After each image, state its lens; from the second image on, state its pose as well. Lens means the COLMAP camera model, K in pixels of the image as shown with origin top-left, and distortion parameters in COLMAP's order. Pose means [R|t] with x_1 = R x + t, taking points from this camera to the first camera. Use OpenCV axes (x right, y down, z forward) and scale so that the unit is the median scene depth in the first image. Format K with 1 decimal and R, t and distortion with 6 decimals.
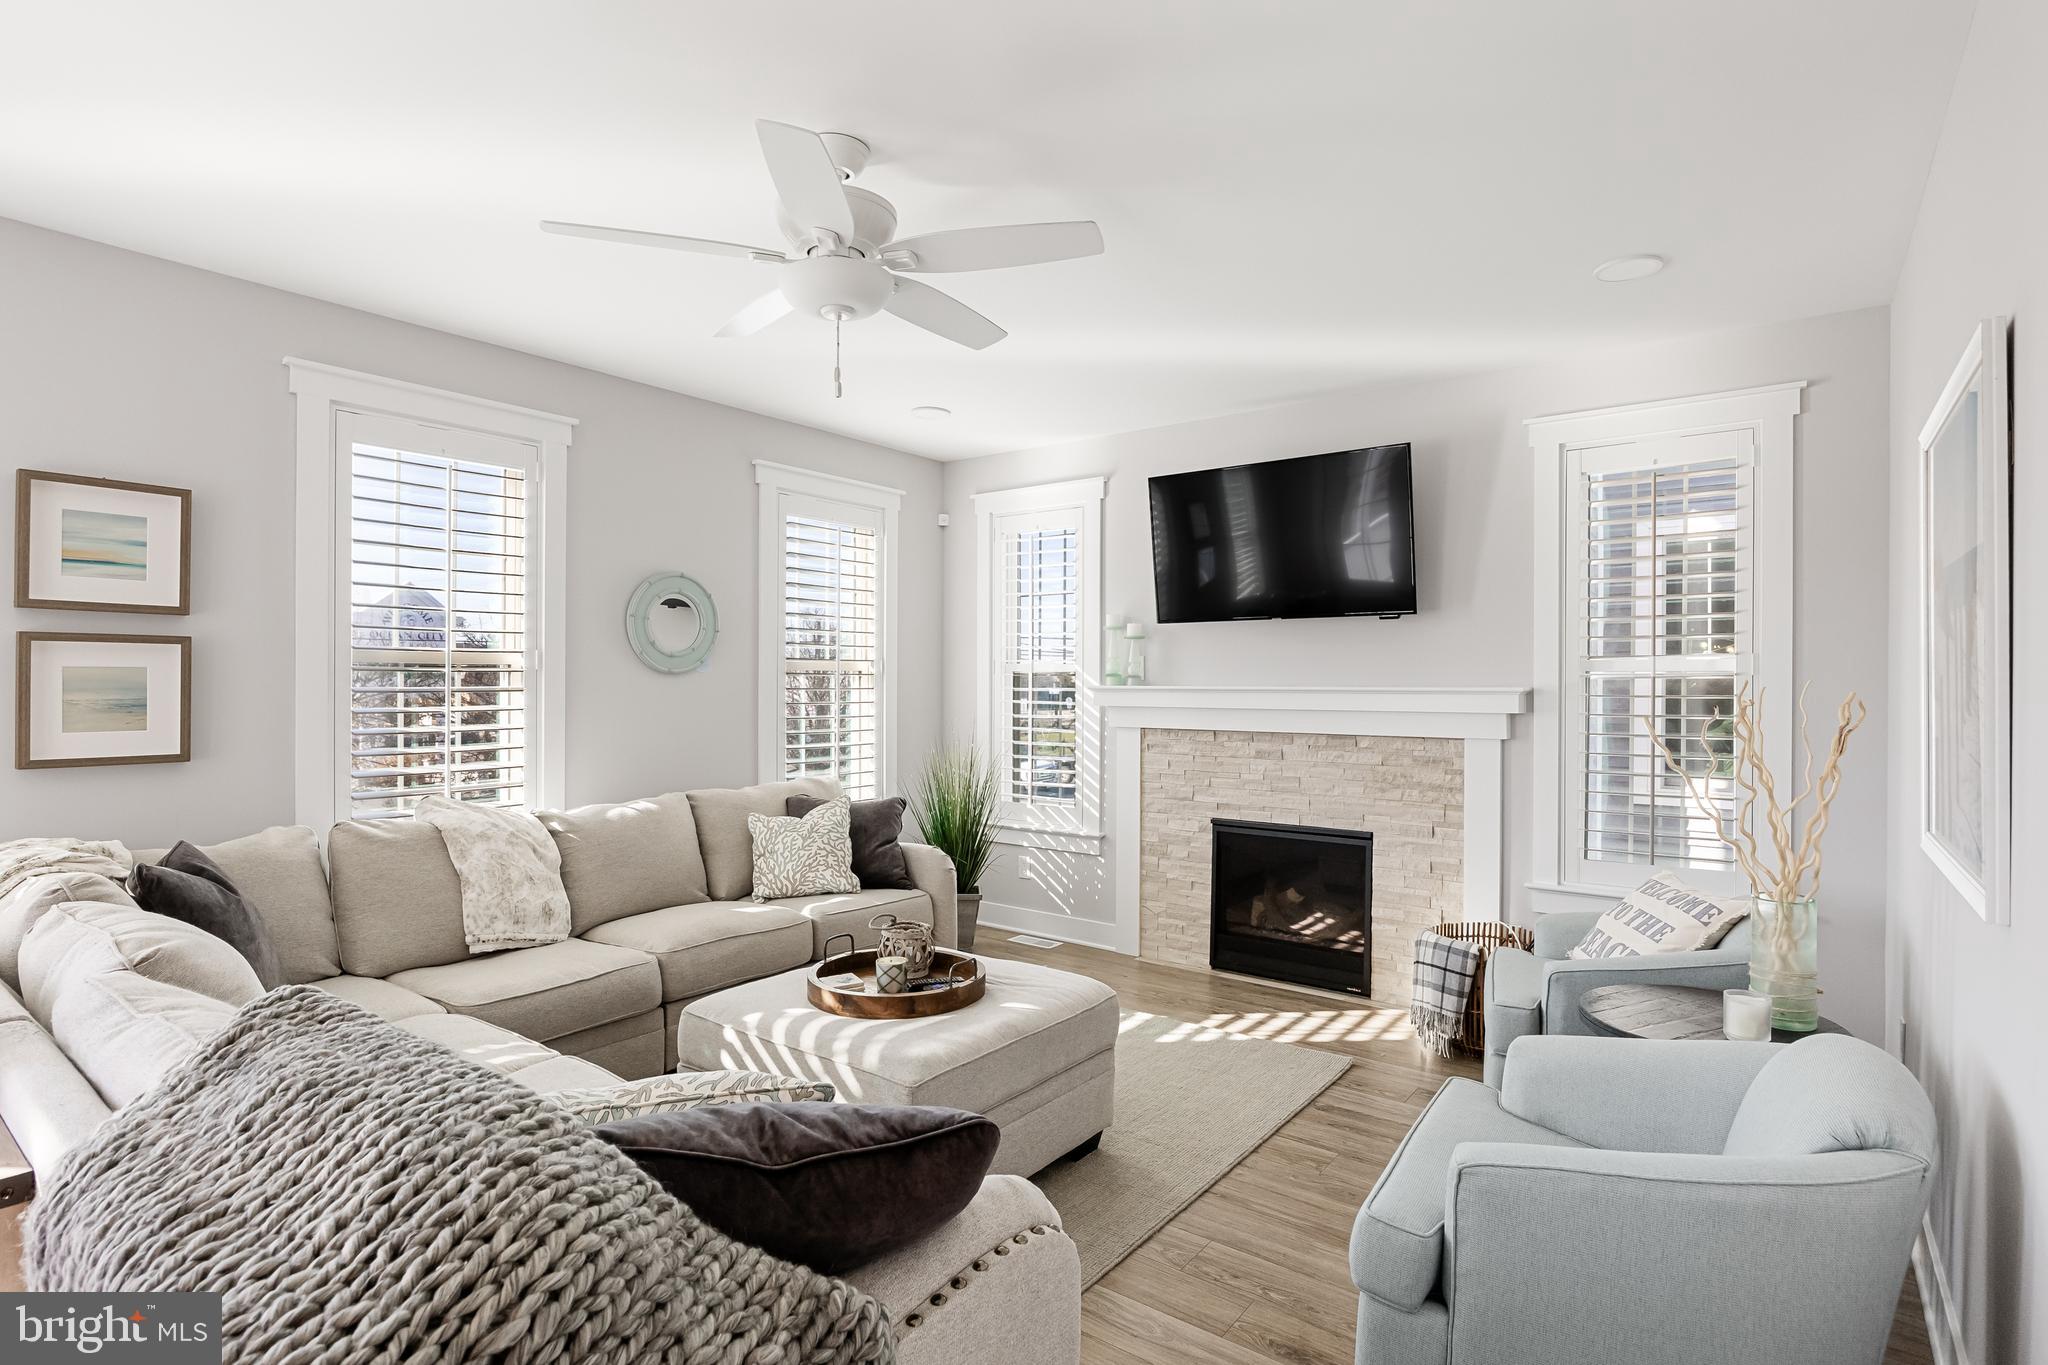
lens RADIAL K [[1033.4, 0, 1017.8], [0, 1033.4, 688.4], [0, 0, 1]] dist [-0.001486, -0.000618]
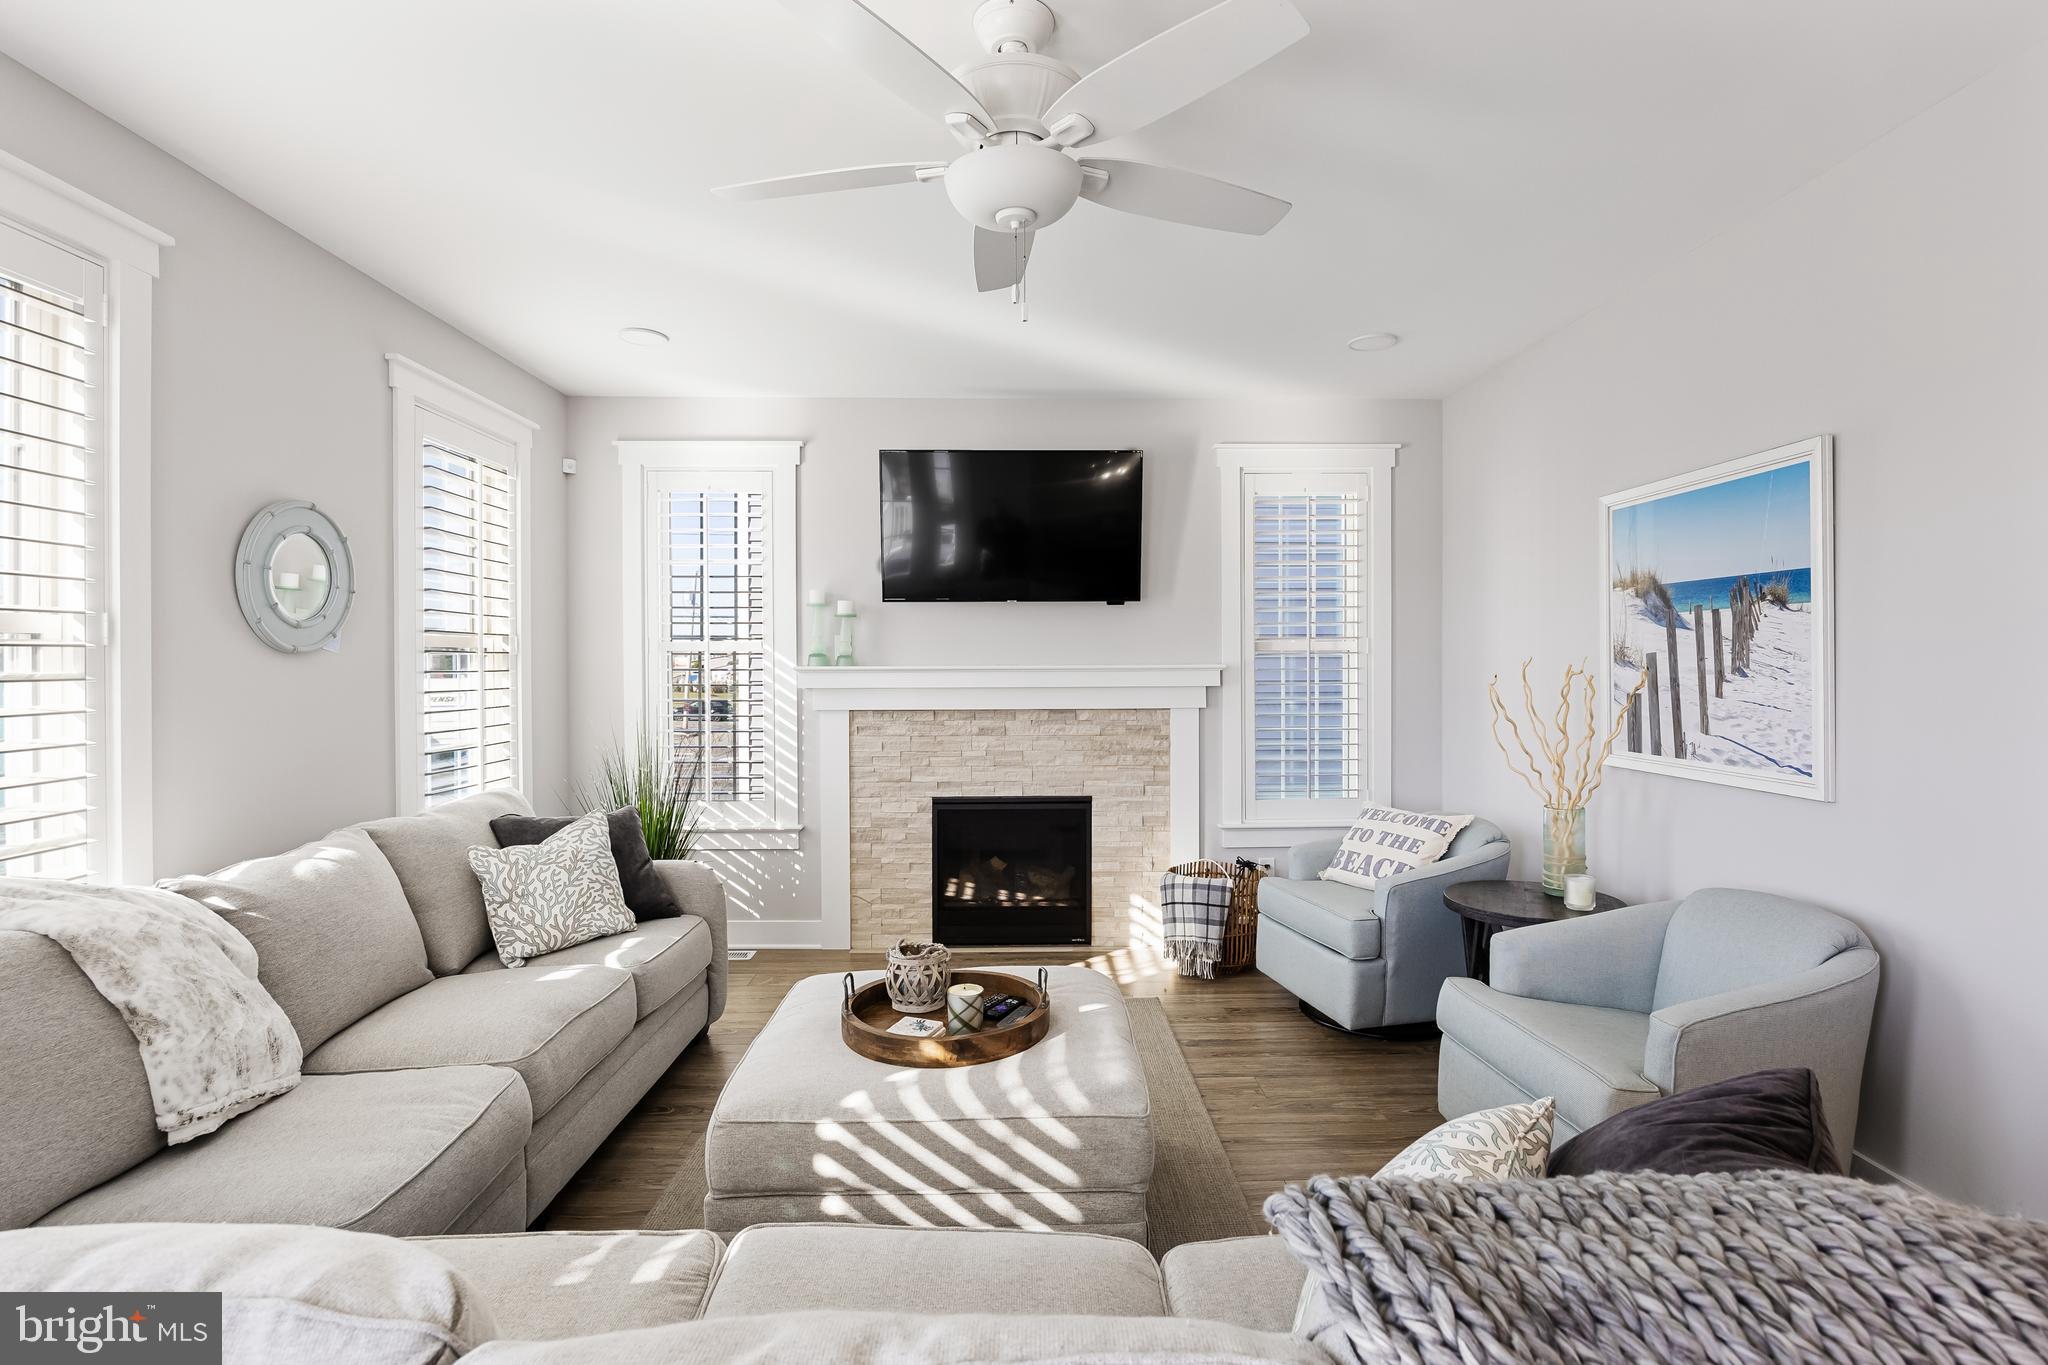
lens RADIAL K [[986.2, 0, 1040.8], [0, 986.2, 670.6], [0, 0, 1]] dist [-0.002831, -0.000213]
pose [[0.775695, -0.010208, 0.631026, -0.391234], [0.009000, 0.999946, 0.005113, -0.002018], [-0.631044, 0.001713, 0.775745, 0.220058]]
